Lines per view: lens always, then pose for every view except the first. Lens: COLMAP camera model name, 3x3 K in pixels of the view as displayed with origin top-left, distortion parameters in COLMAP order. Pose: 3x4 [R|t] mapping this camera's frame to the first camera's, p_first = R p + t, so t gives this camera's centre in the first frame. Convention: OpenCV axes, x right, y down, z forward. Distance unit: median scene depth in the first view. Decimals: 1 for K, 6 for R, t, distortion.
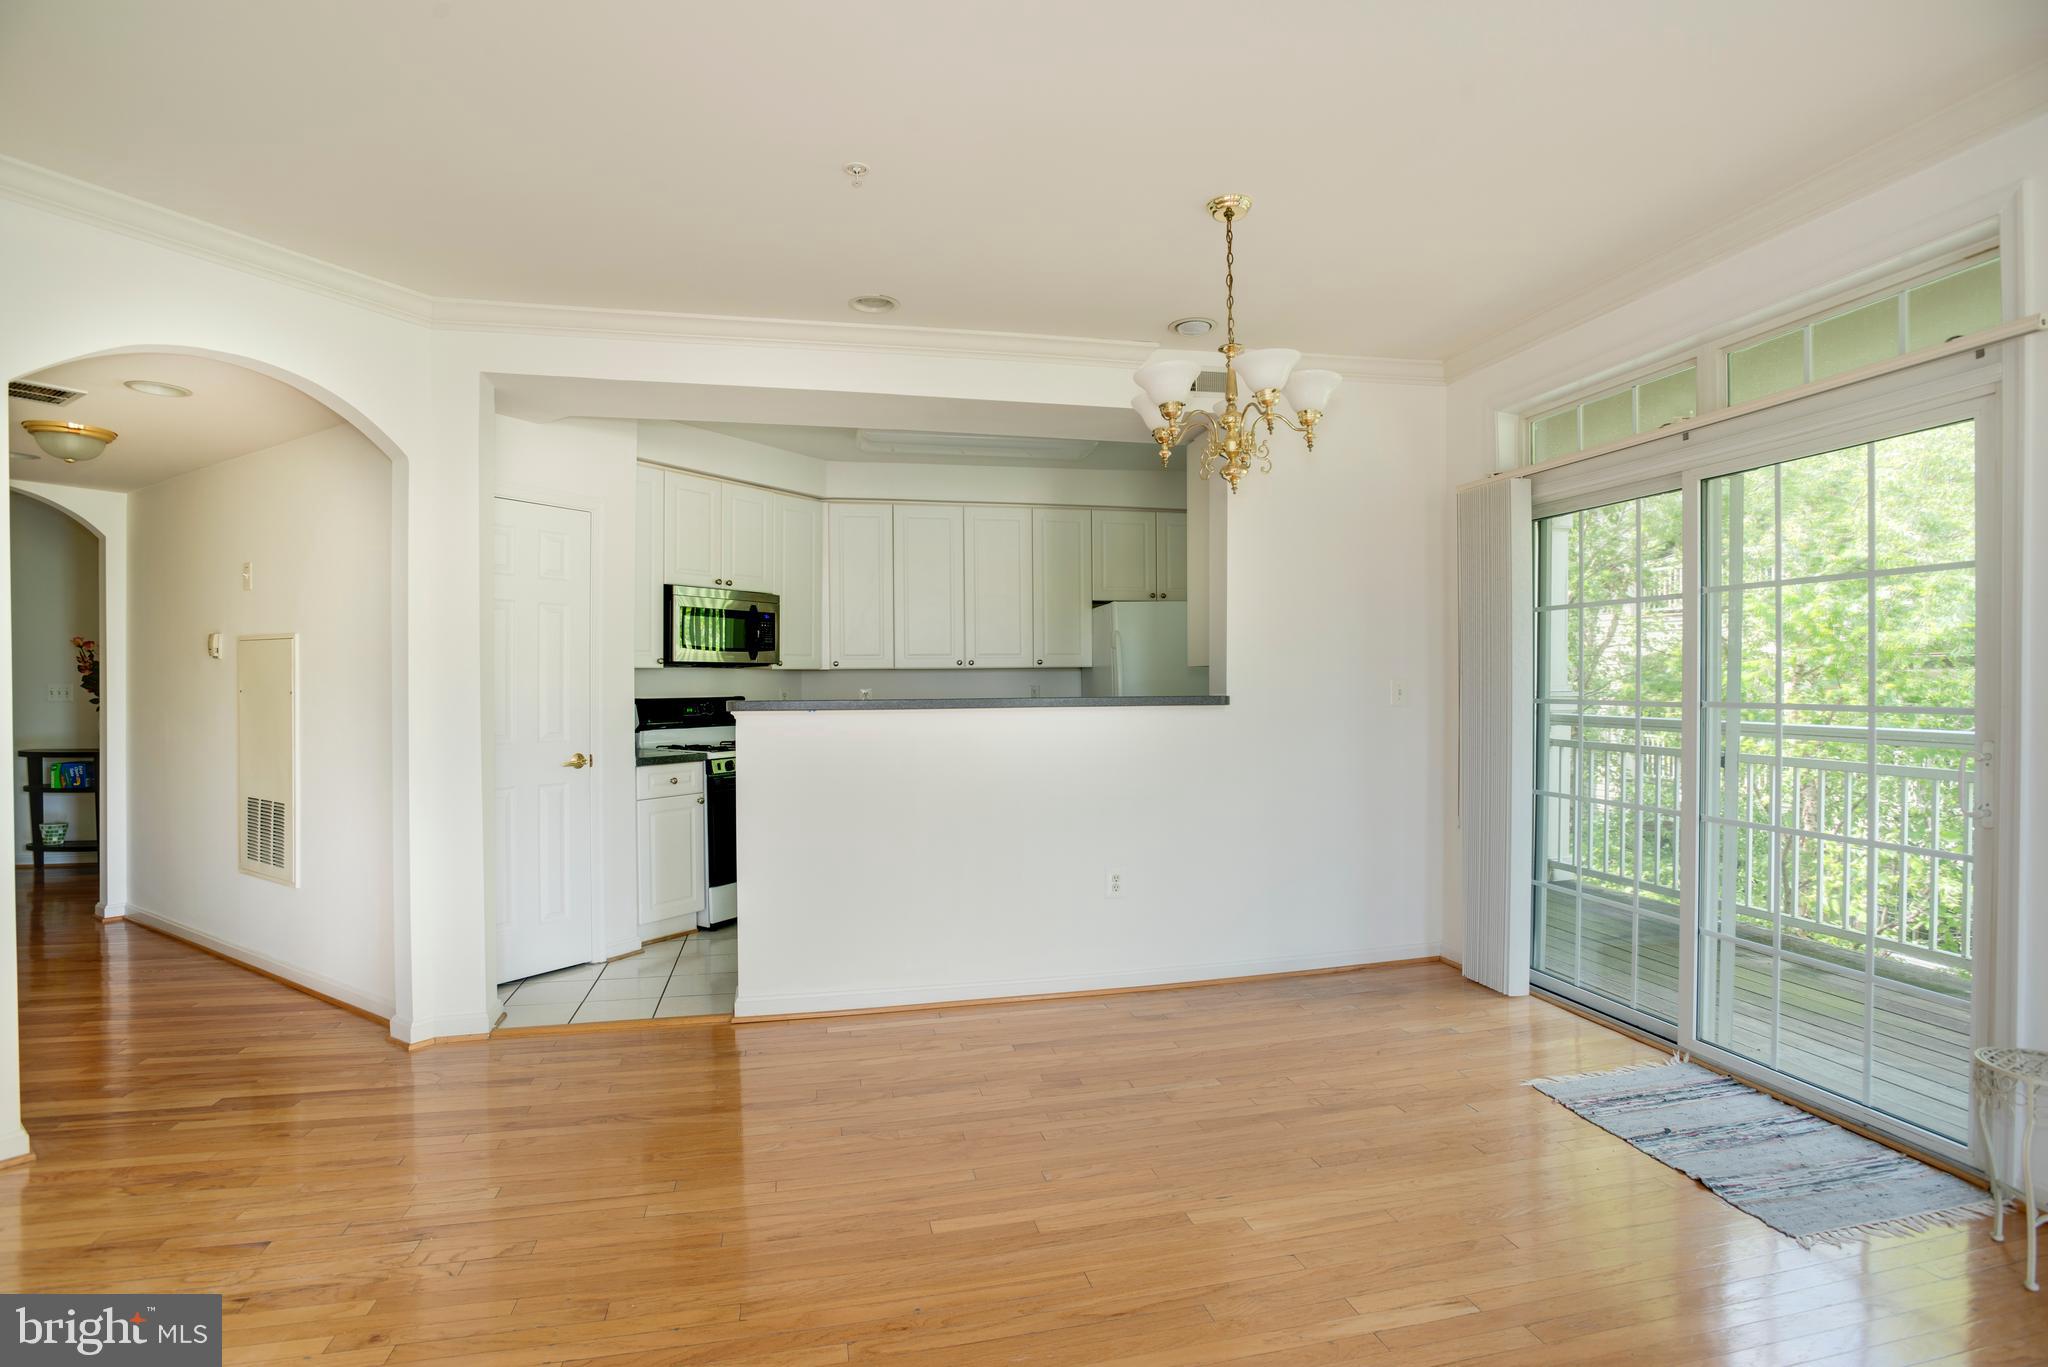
lens RADIAL K [[991.1, 0, 1021.4], [0, 991.1, 692.5], [0, 0, 1]] dist [-0.052551, 0.016393]
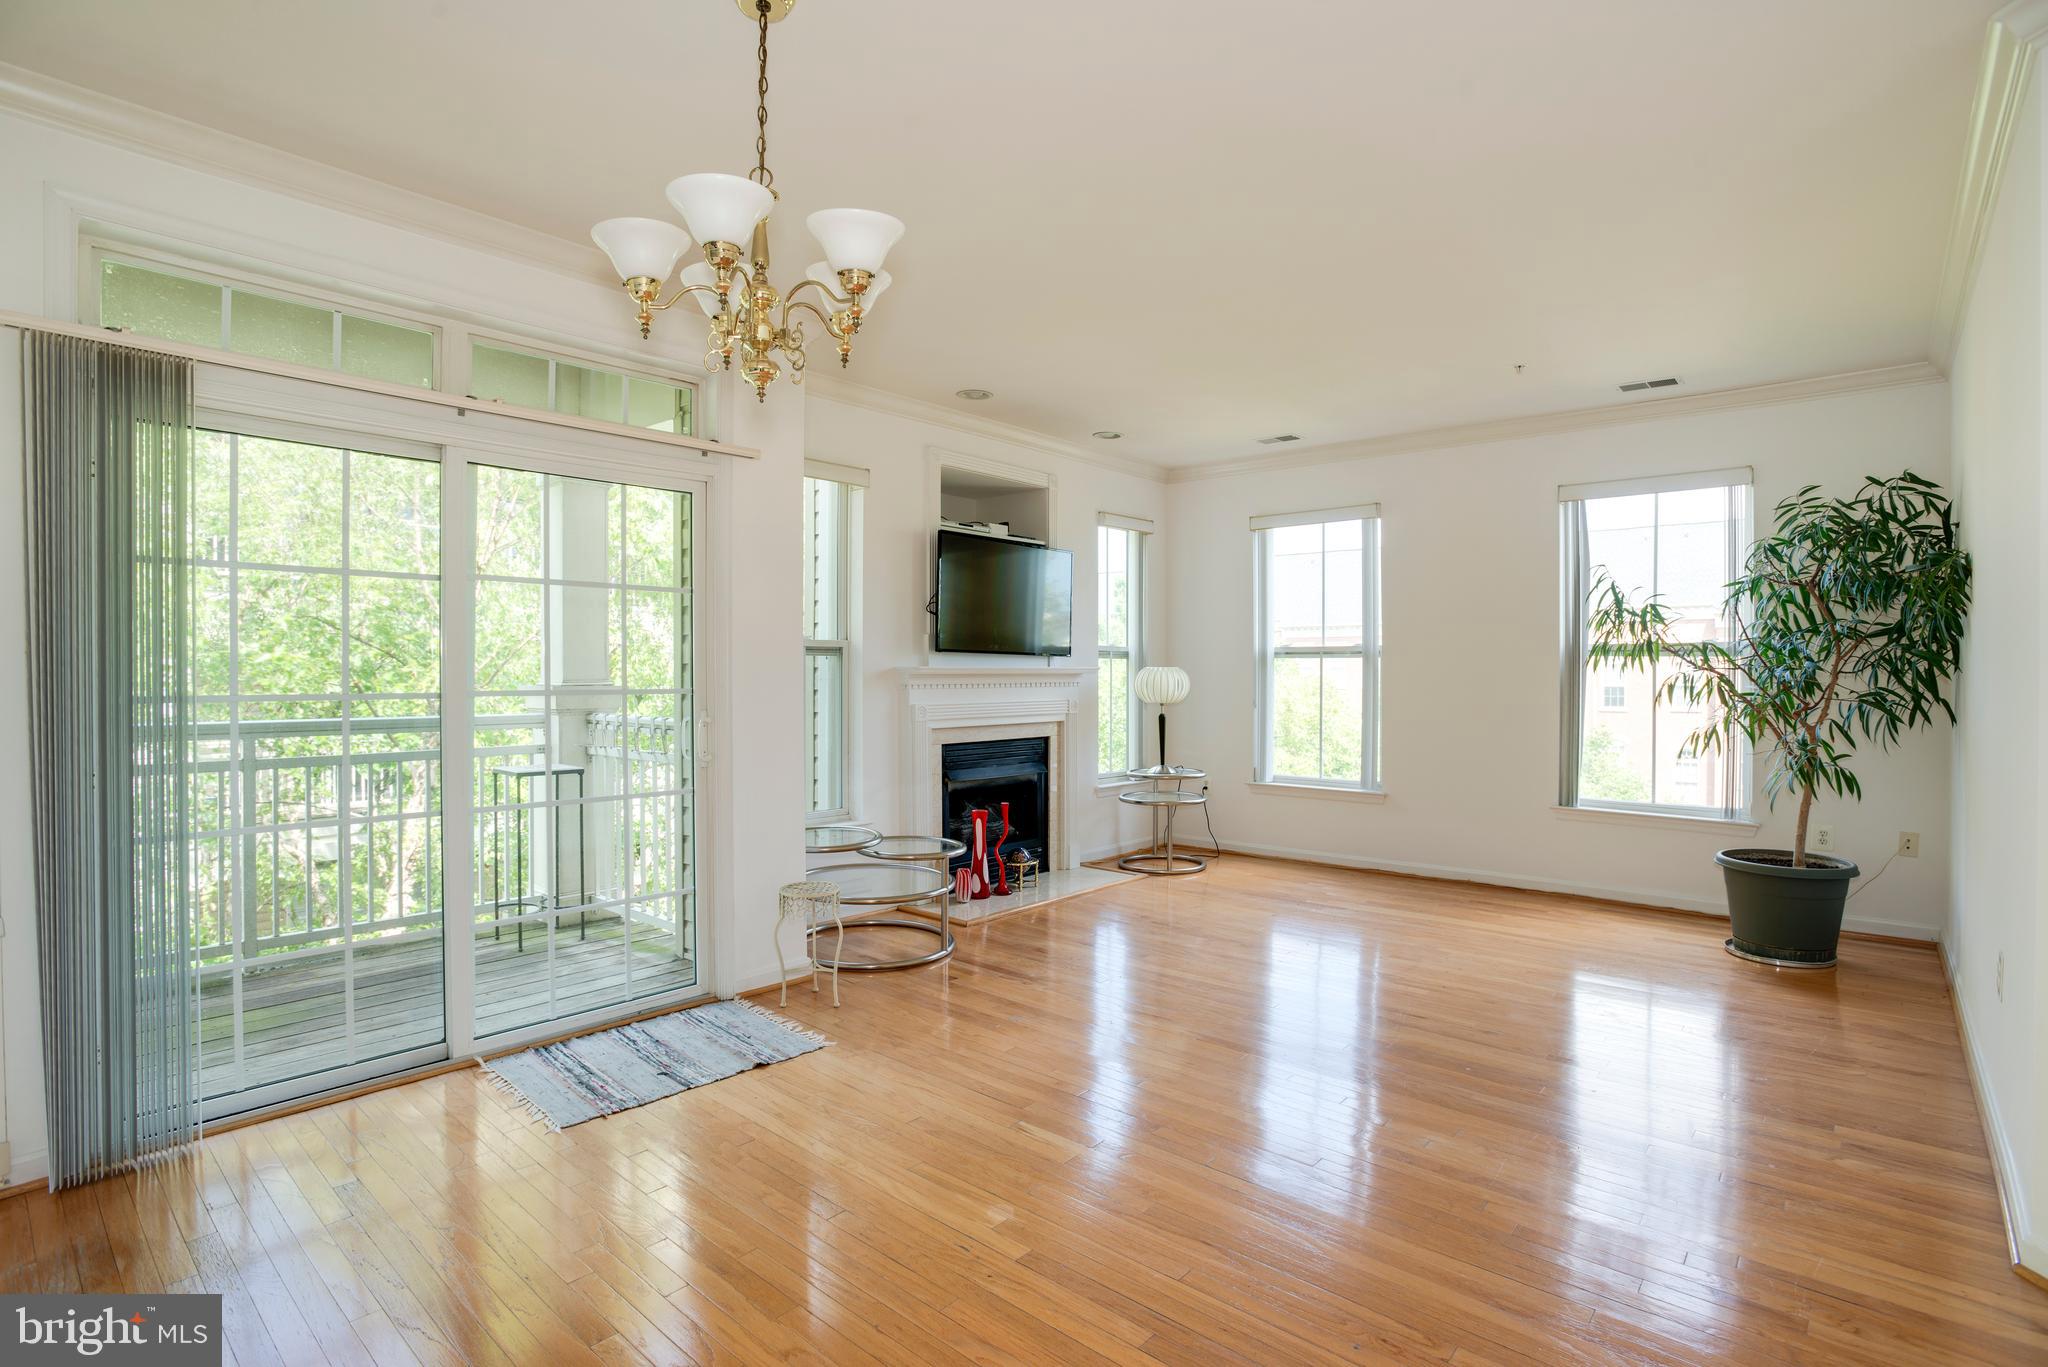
lens RADIAL K [[1003.7, 0, 1024.0], [0, 1003.7, 683.5], [0, 0, 1]] dist [-0.051531, 0.014869]
pose [[-0.585581, -0.005668, 0.810594, -0.458364], [0.010994, 0.999828, 0.014933, -0.007291], [-0.810539, 0.017656, -0.585418, 1.221282]]
